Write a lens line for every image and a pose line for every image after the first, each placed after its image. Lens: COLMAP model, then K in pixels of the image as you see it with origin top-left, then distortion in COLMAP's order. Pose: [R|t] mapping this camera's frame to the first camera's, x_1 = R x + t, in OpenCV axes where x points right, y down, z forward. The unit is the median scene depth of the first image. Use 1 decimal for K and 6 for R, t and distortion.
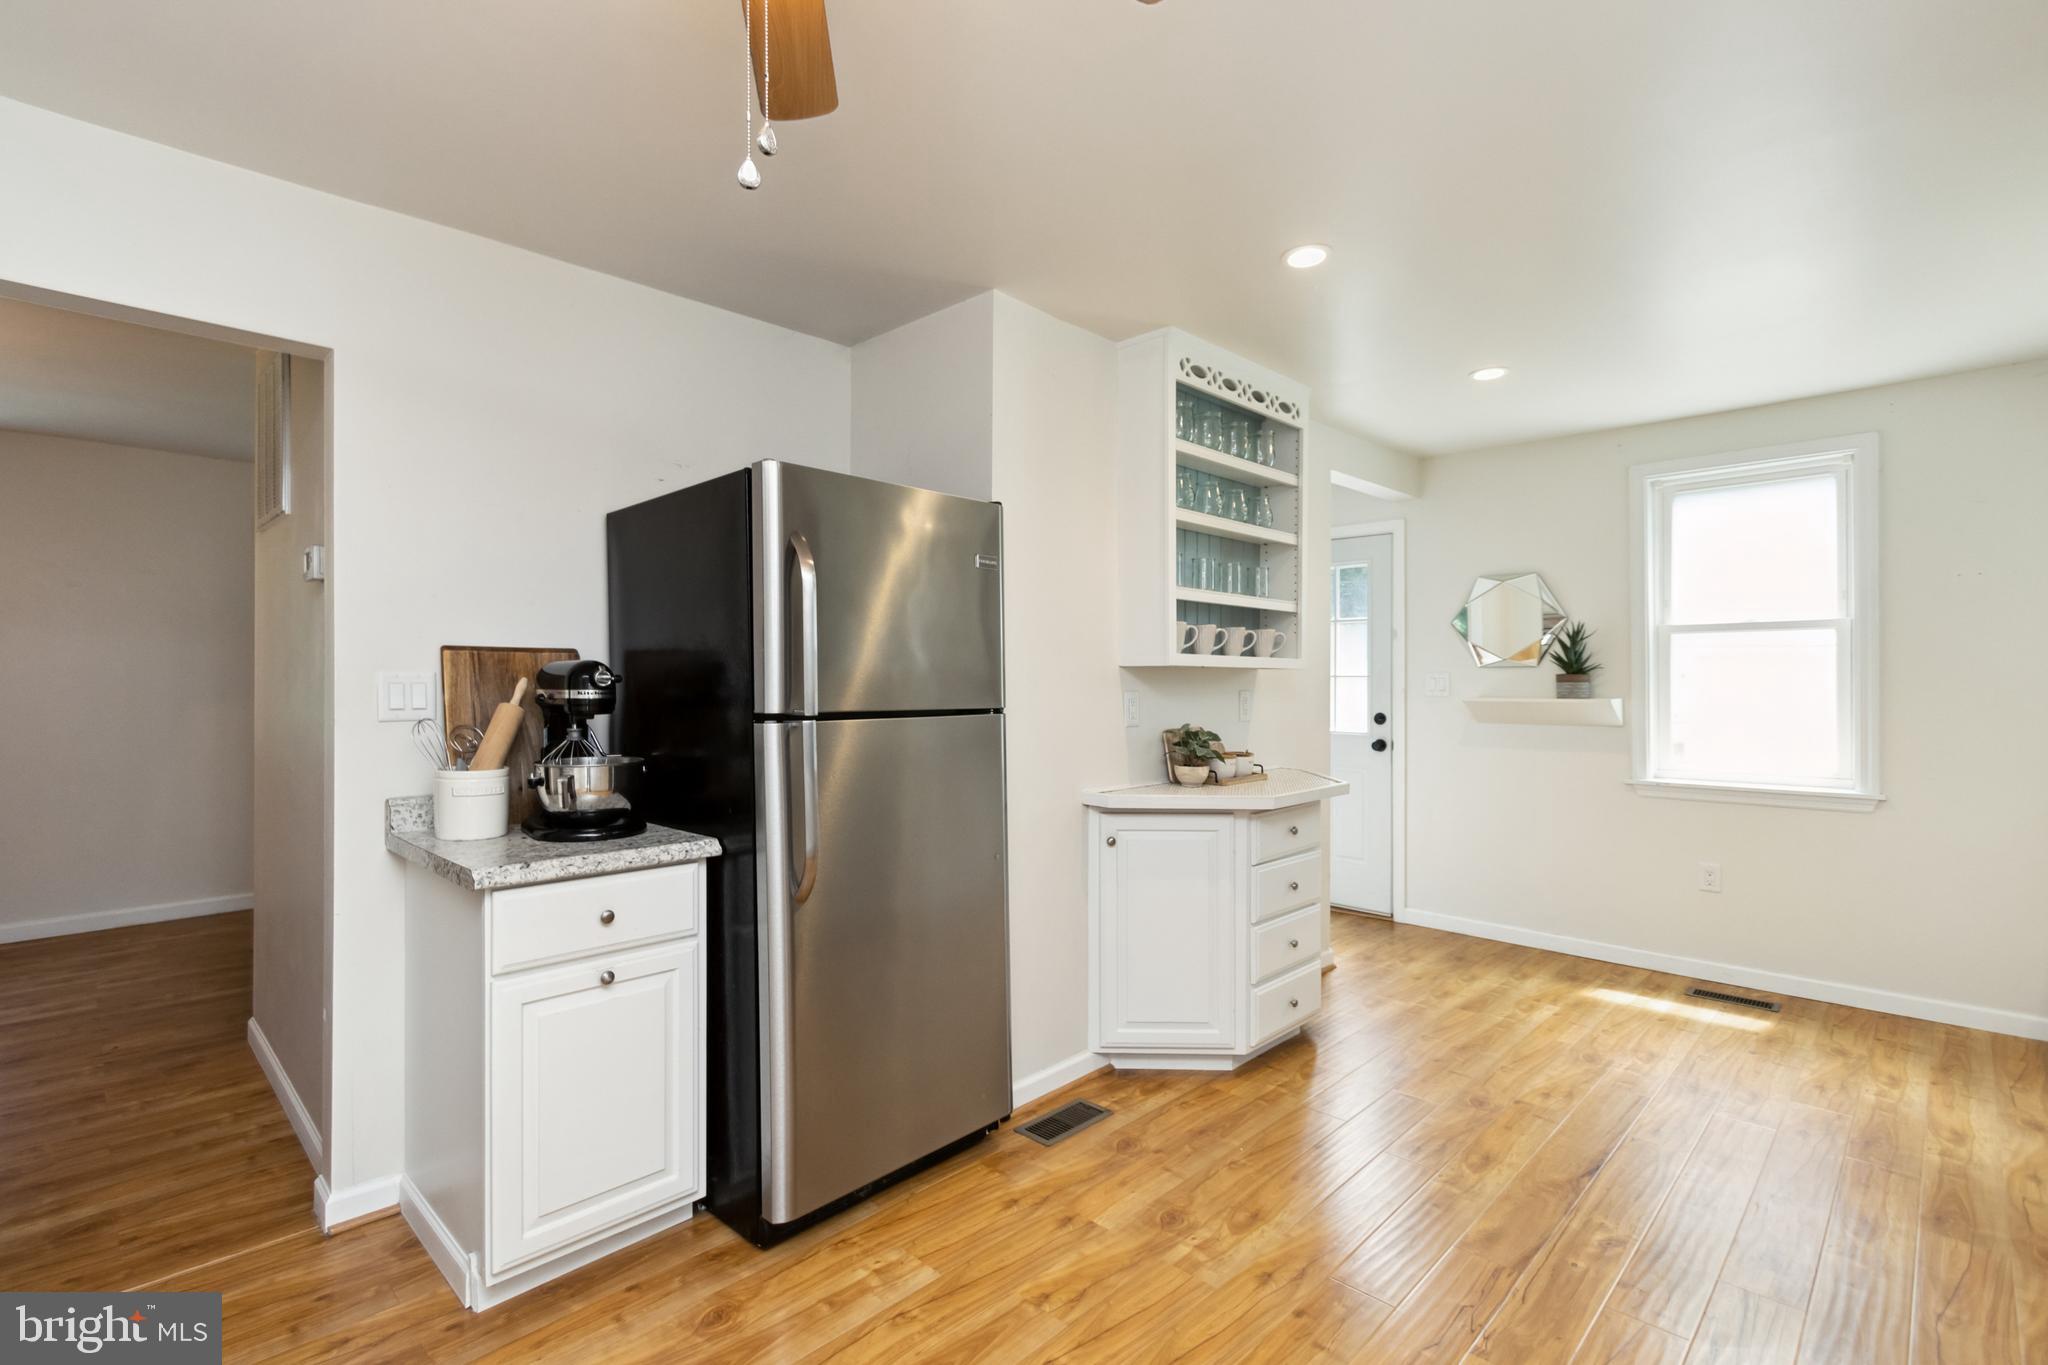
lens RADIAL K [[926.7, 0, 986.6], [0, 926.7, 683.8], [0, 0, 1]] dist [0.004238, 0.000255]
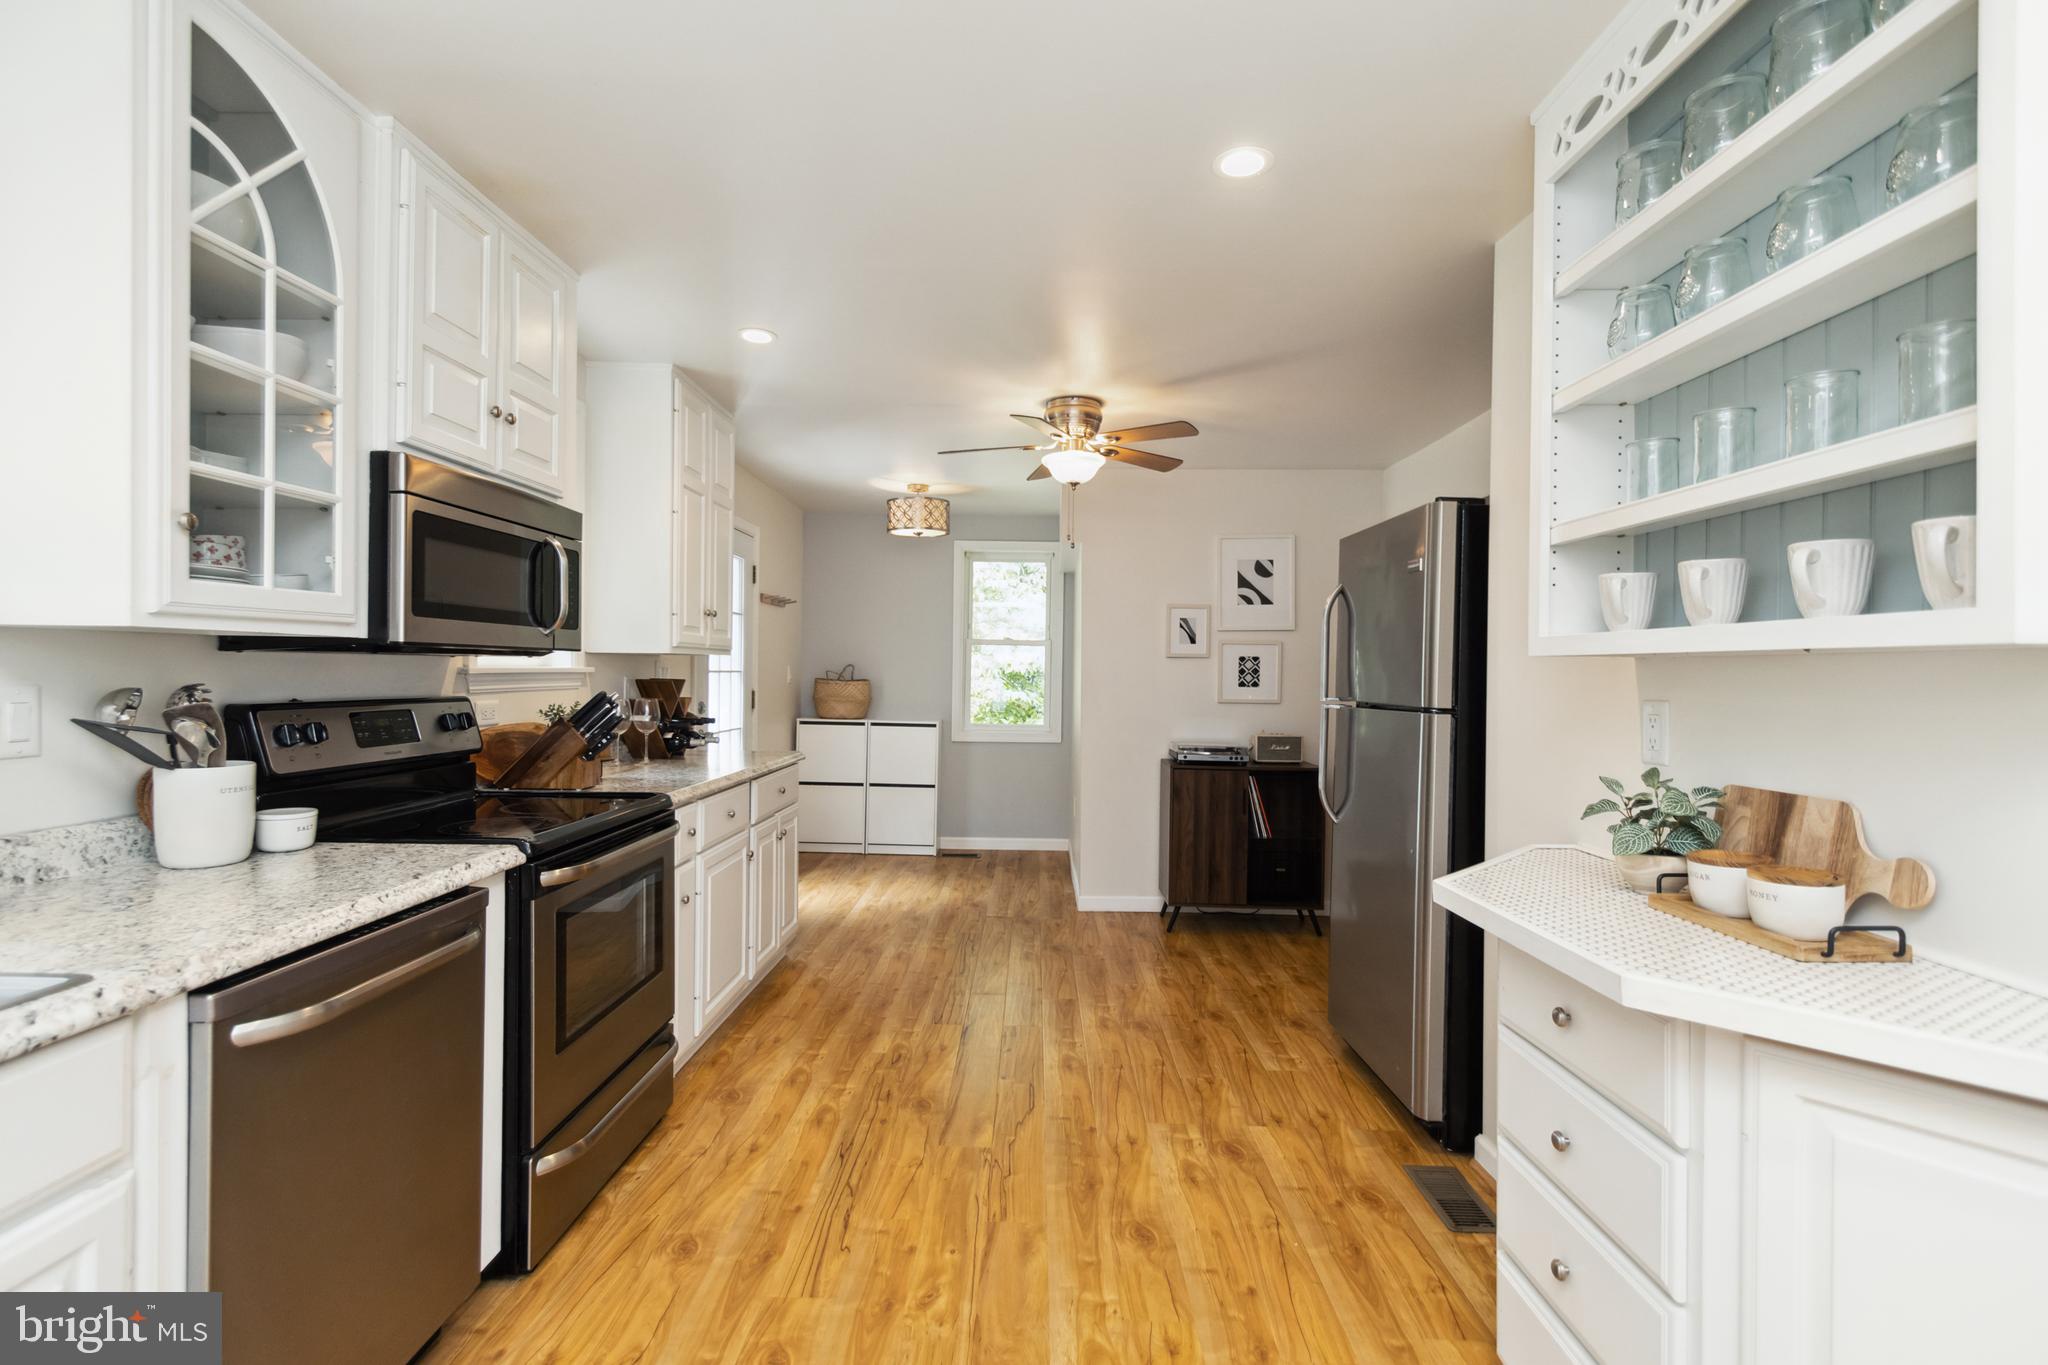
lens RADIAL K [[936.5, 0, 1013.8], [0, 936.5, 678.0], [0, 0, 1]] dist [0.017067, -0.006883]
pose [[-0.711677, -0.006609, -0.702475, 0.910006], [-0.013243, 0.999904, 0.004009, -0.002981], [0.702382, 0.012156, -0.711697, 1.229524]]
